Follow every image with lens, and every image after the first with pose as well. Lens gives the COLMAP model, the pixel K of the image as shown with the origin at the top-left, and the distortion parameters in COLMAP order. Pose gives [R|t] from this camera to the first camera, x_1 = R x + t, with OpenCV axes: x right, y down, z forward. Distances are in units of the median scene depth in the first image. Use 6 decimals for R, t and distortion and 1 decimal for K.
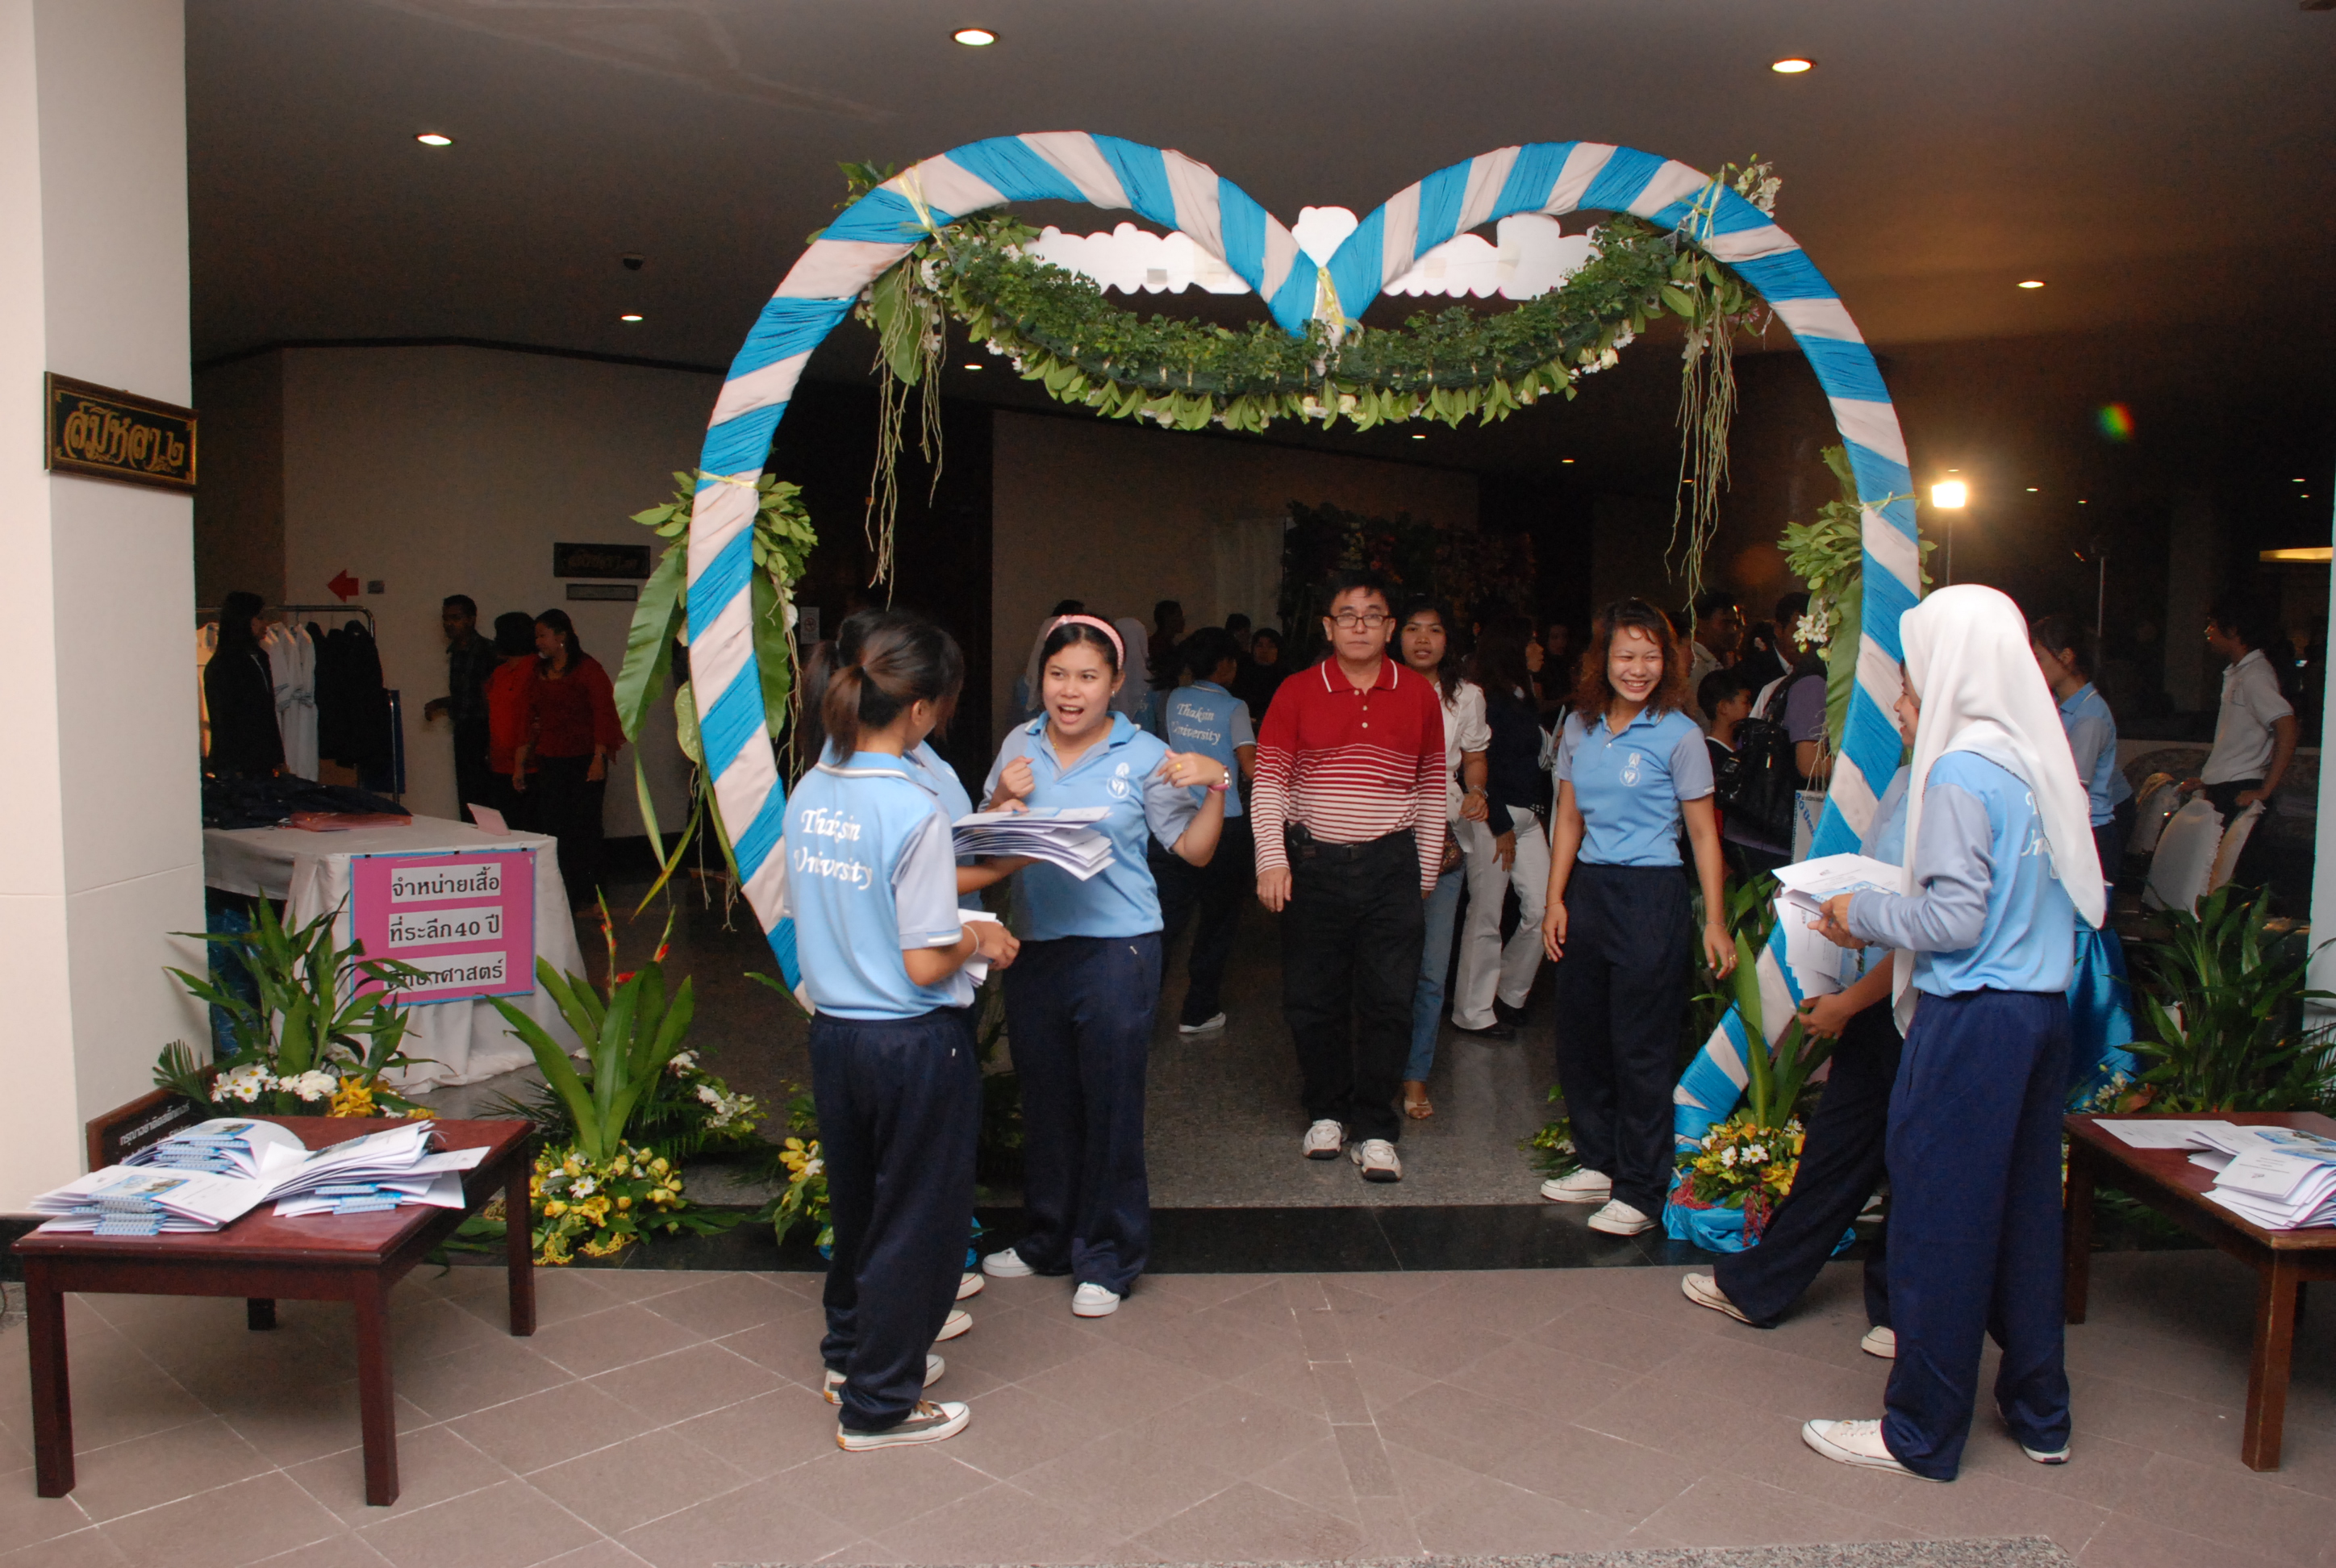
lens RADIAL K [[1860.6, 0, 1139.5], [0, 1860.6, 830.6], [0, 0, 1]] dist [-0.139434, 0.092044]
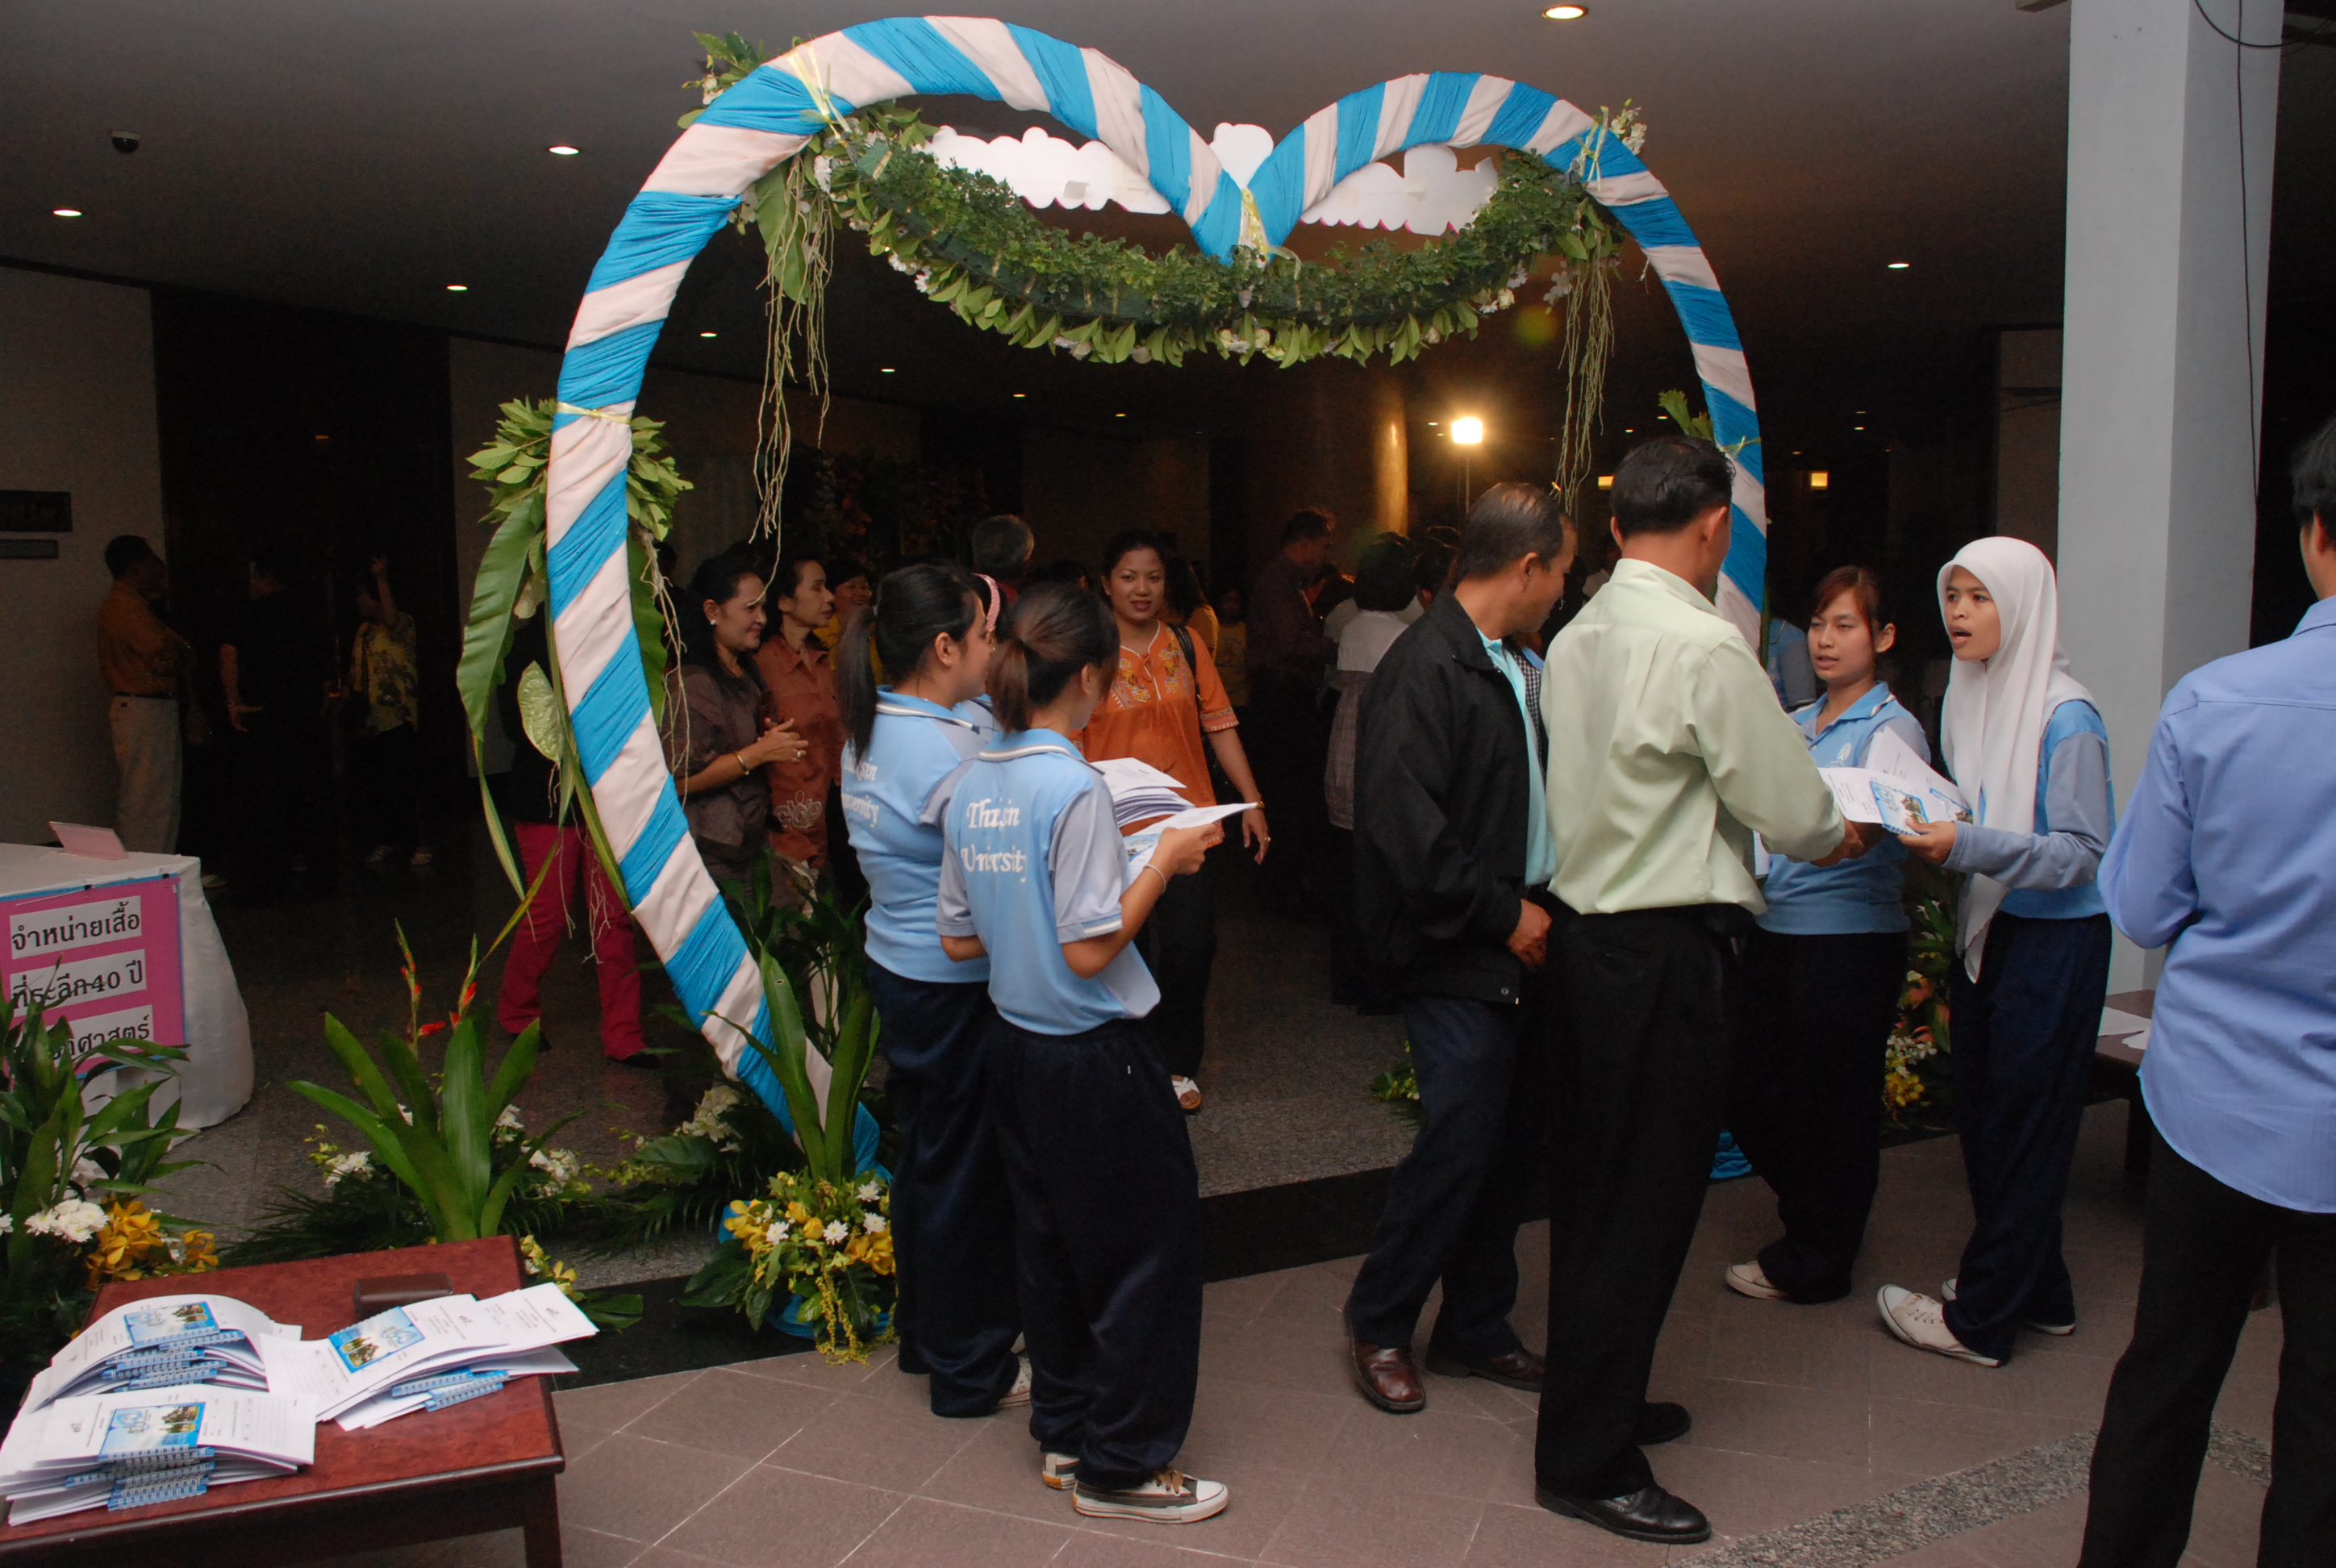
lens RADIAL K [[1860.6, 0, 1188.6], [0, 1860.6, 828.3], [0, 0, 1]] dist [-0.139434, 0.092044]
pose [[0.926828, -0.068902, 0.369109, -0.286878], [0.056329, 0.997409, 0.044746, -0.028243], [-0.371236, -0.020680, 0.928308, 0.145071]]
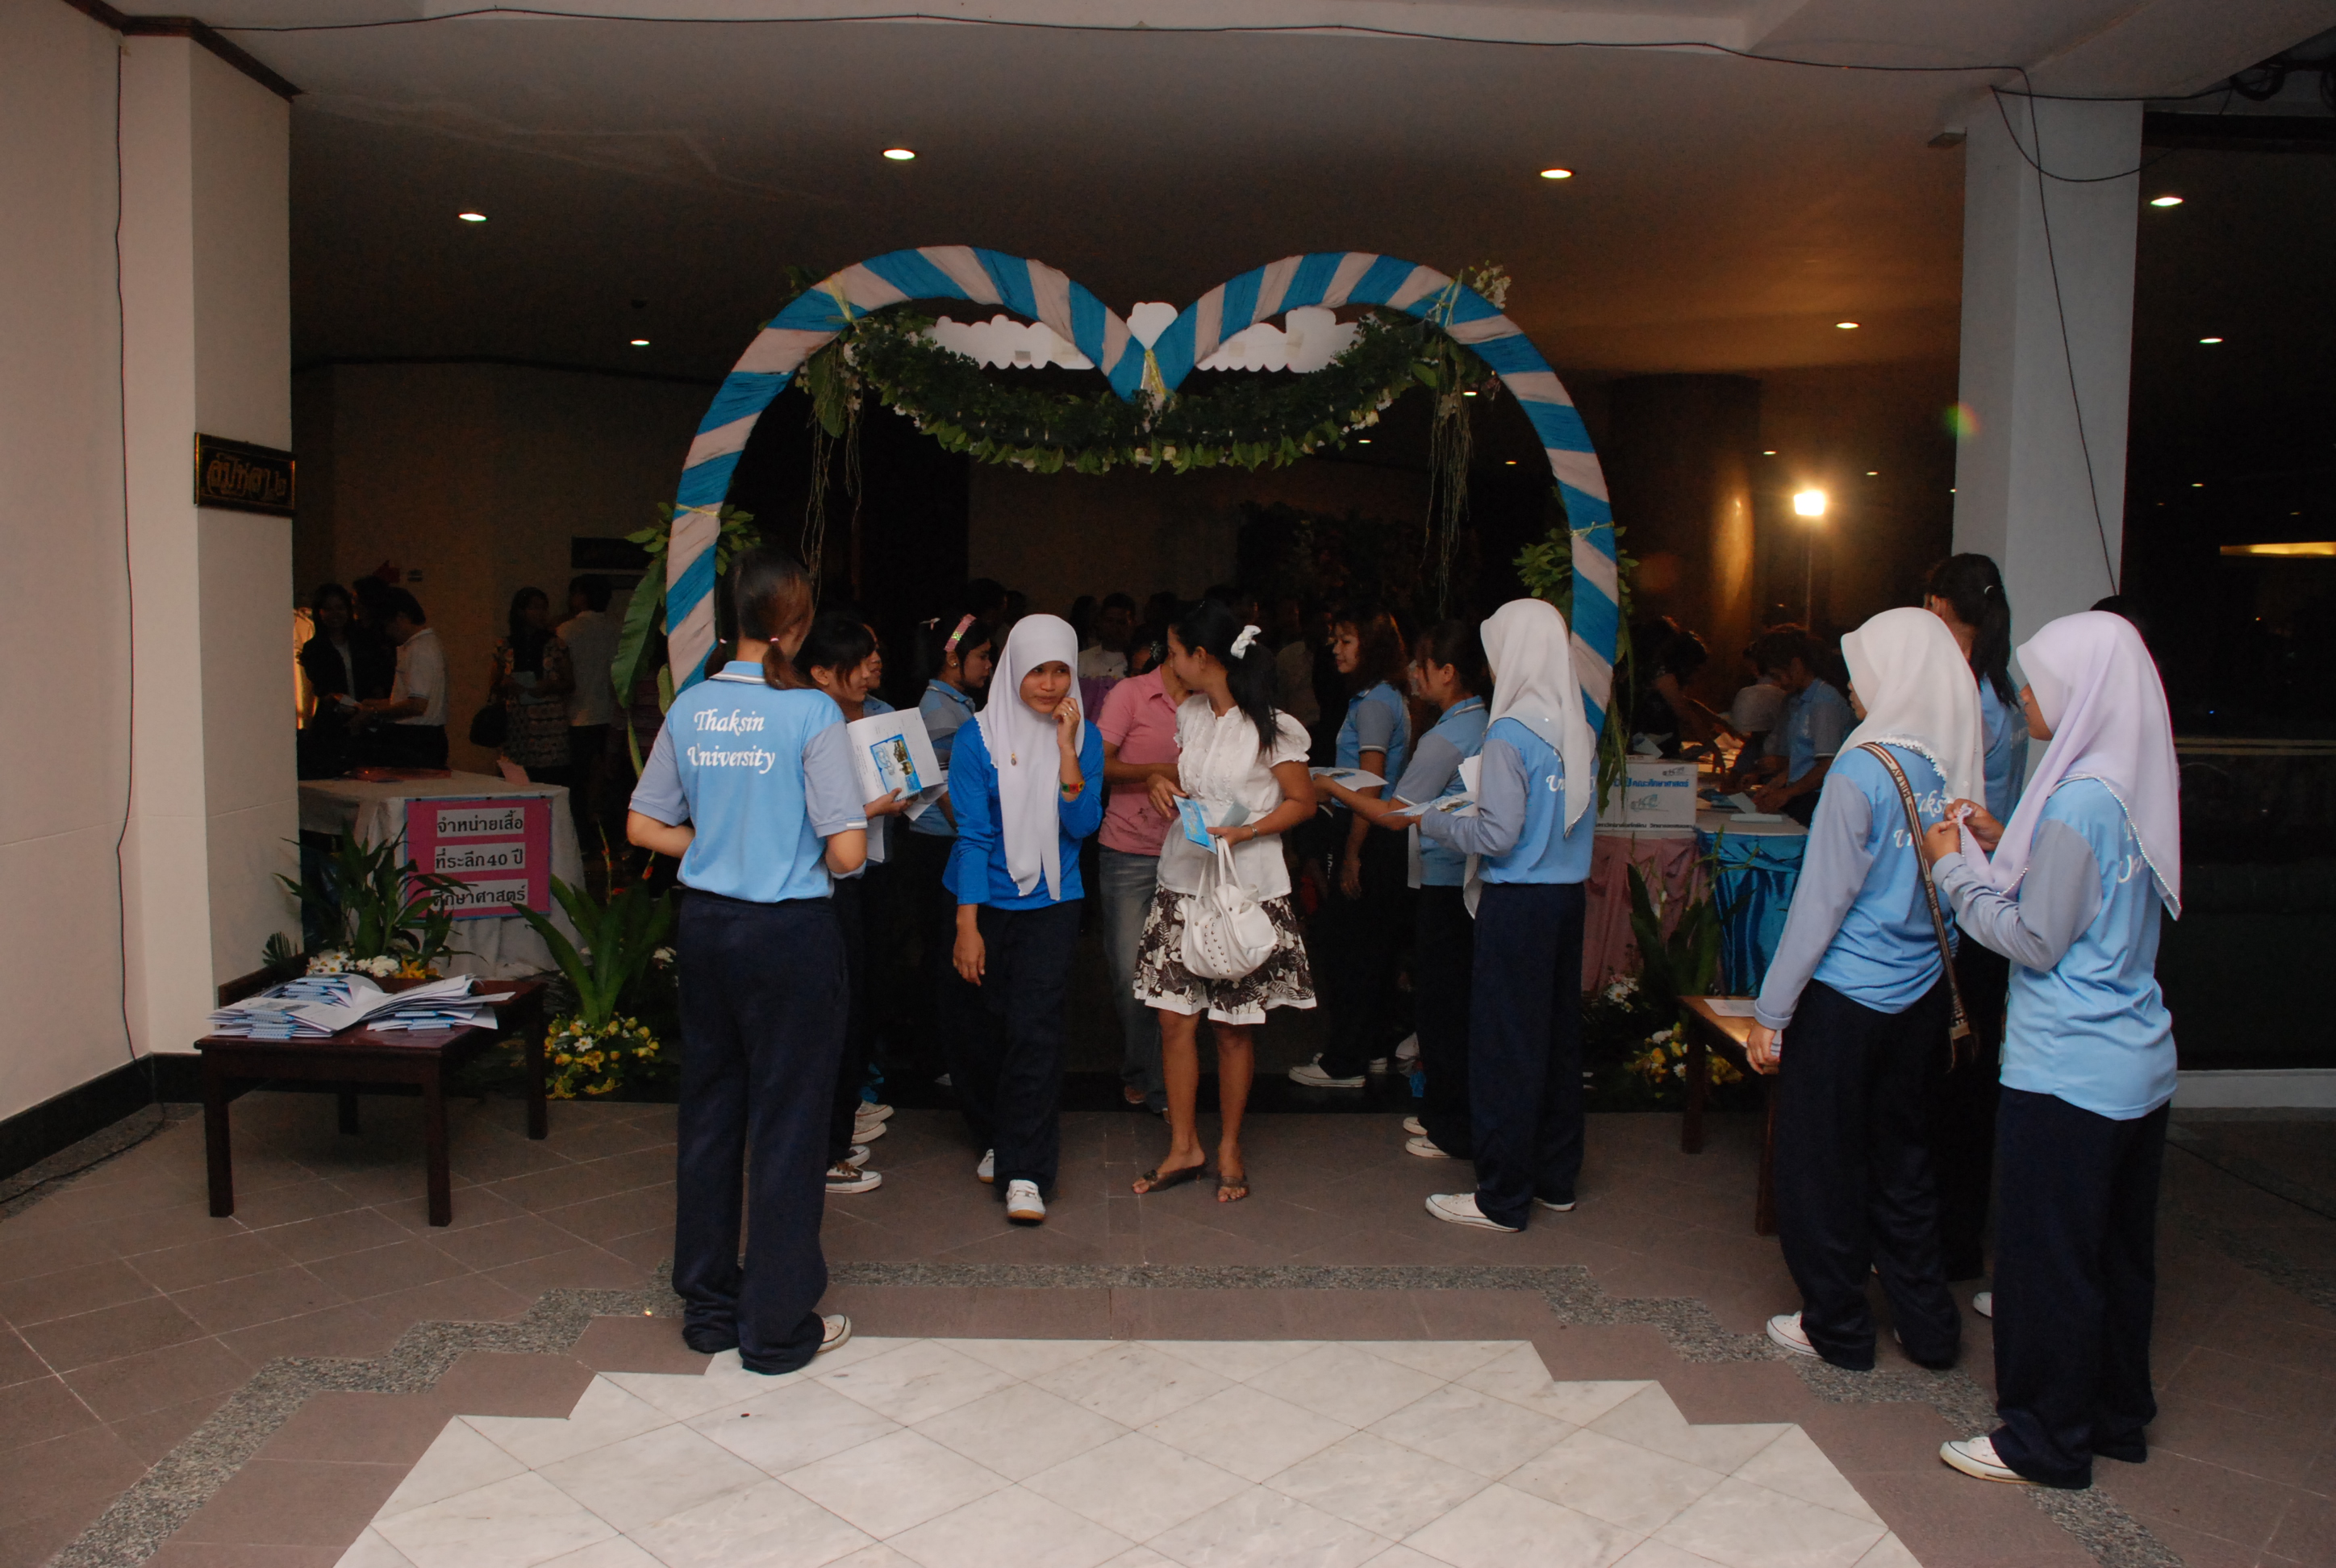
lens RADIAL K [[1860.6, 0, 1131.5], [0, 1860.6, 848.6], [0, 0, 1]] dist [-0.139434, 0.092044]
pose [[0.999844, 0.010159, -0.014418, 0.108781], [-0.009890, 0.999778, 0.018585, 0.024730], [0.014604, -0.018439, 0.999723, -0.318335]]
